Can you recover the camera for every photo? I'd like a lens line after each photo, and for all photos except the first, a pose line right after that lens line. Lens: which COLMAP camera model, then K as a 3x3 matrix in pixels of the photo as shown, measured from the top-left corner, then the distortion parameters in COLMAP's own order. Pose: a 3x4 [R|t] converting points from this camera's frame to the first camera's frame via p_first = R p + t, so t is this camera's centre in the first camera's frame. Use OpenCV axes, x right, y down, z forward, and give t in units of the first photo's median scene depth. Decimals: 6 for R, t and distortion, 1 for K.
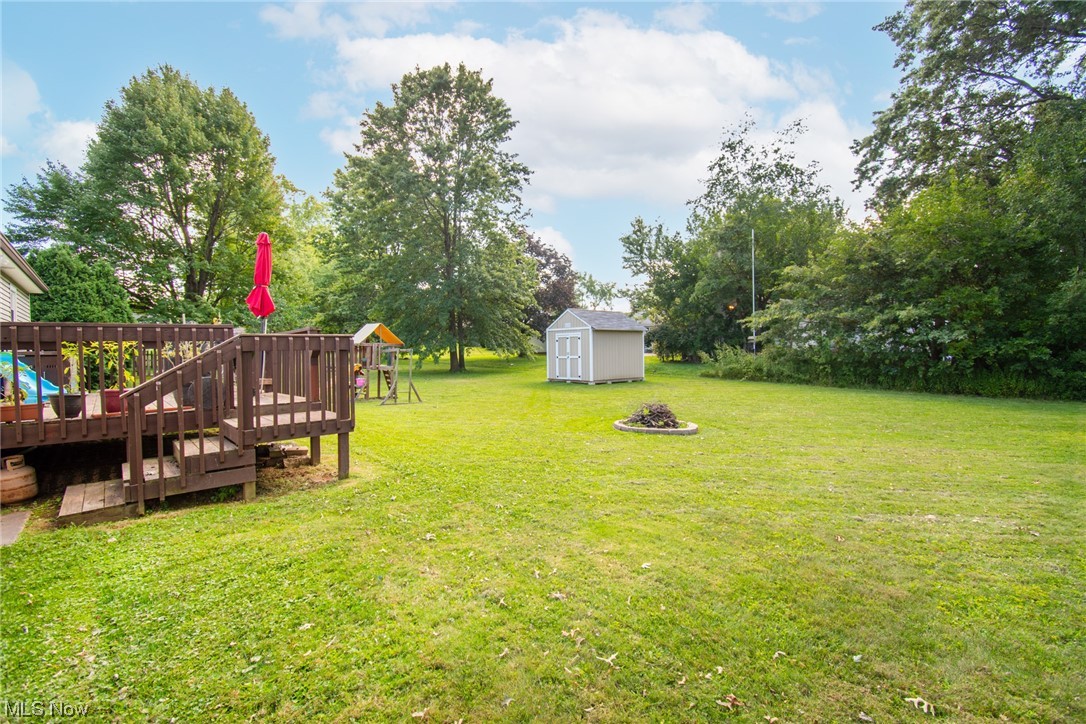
lens RADIAL K [[483.4, 0, 551.8], [0, 483.4, 361.5], [0, 0, 1]] dist [0.006144, -0.002788]
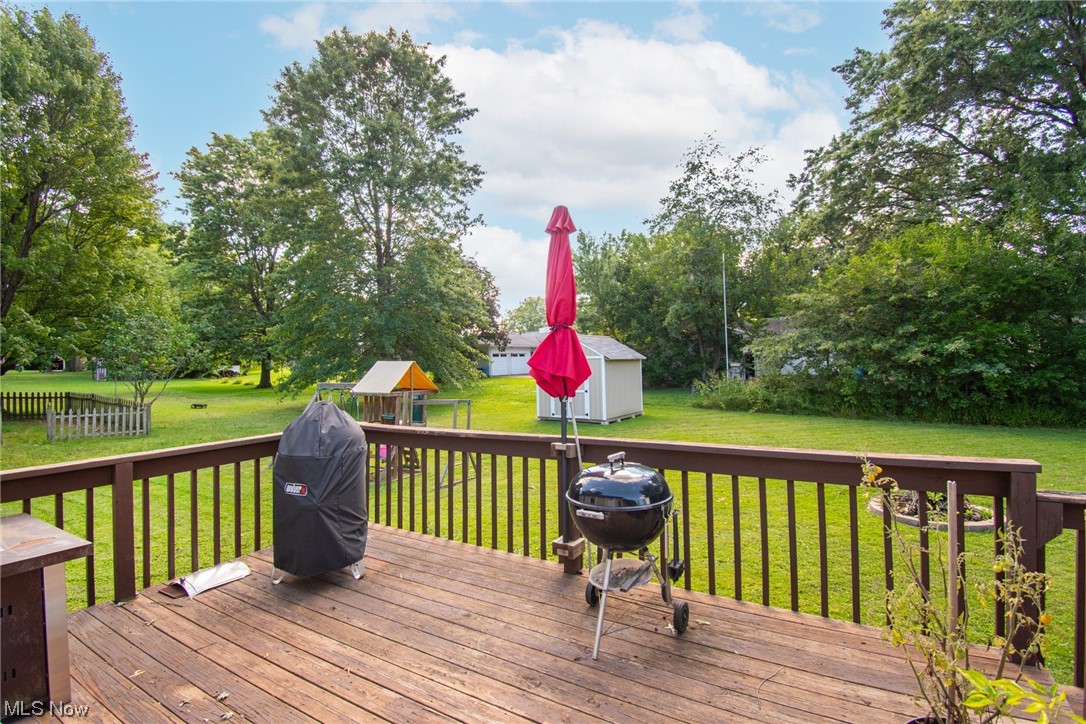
lens RADIAL K [[483.4, 0, 560.5], [0, 483.4, 363.0], [0, 0, 1]] dist [0.006144, -0.002788]
pose [[0.958802, -0.006838, 0.283993, -0.222006], [0.015445, 0.999486, -0.028082, -0.035288], [-0.283655, 0.031311, 0.958415, 0.202790]]
